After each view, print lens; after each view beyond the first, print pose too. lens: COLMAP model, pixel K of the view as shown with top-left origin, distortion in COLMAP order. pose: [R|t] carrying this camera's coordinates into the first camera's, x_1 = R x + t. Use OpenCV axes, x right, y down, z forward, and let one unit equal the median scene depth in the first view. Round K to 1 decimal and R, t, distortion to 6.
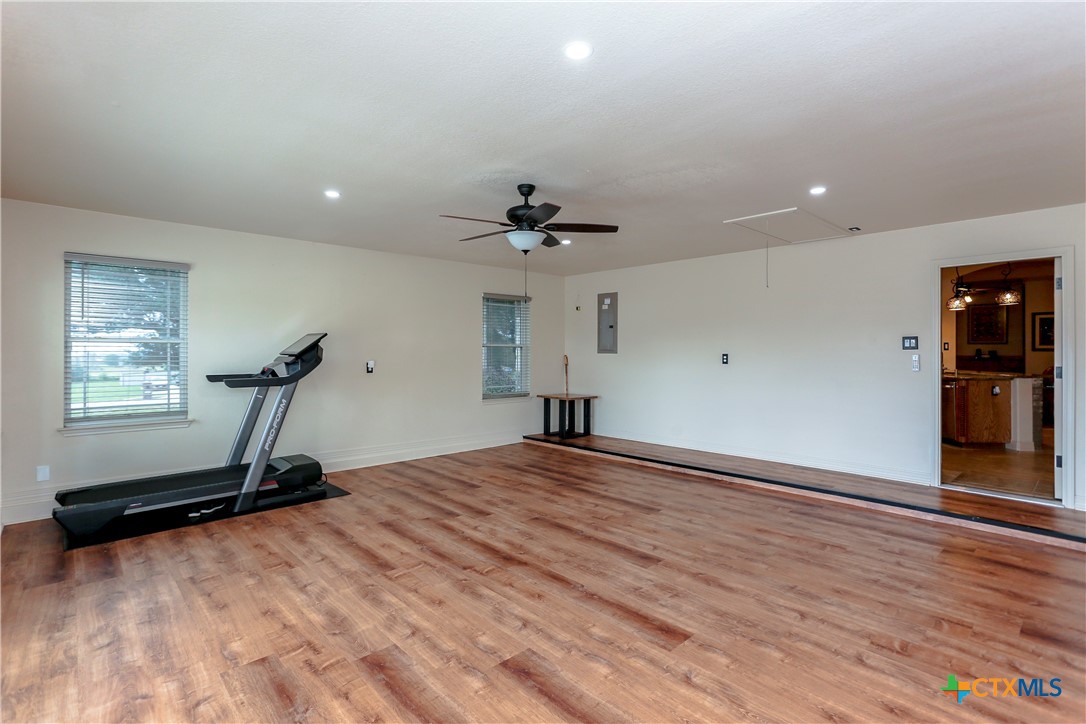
lens RADIAL K [[531.8, 0, 535.3], [0, 531.8, 365.2], [0, 0, 1]] dist [-0.047138, 0.034118]
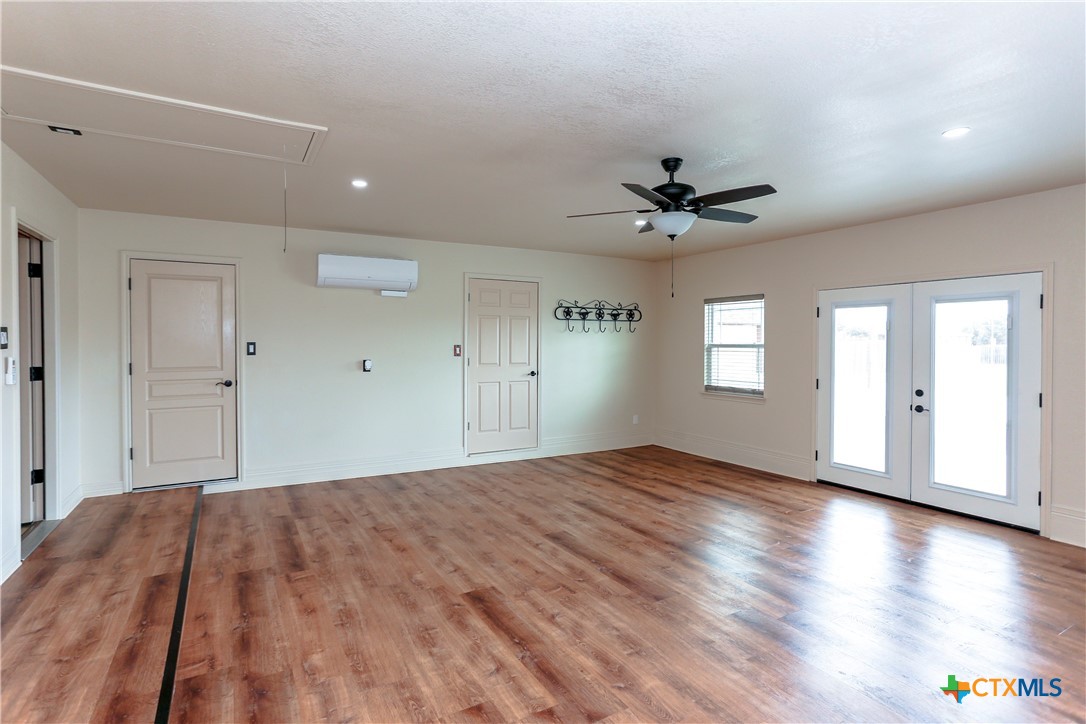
lens RADIAL K [[531.8, 0, 535.3], [0, 531.8, 365.2], [0, 0, 1]] dist [-0.047138, 0.034118]
pose [[-0.975634, -0.013892, 0.218965, 0.012839], [0.001625, 0.997509, 0.070524, -0.072394], [-0.219399, 0.069161, -0.973181, 1.994721]]
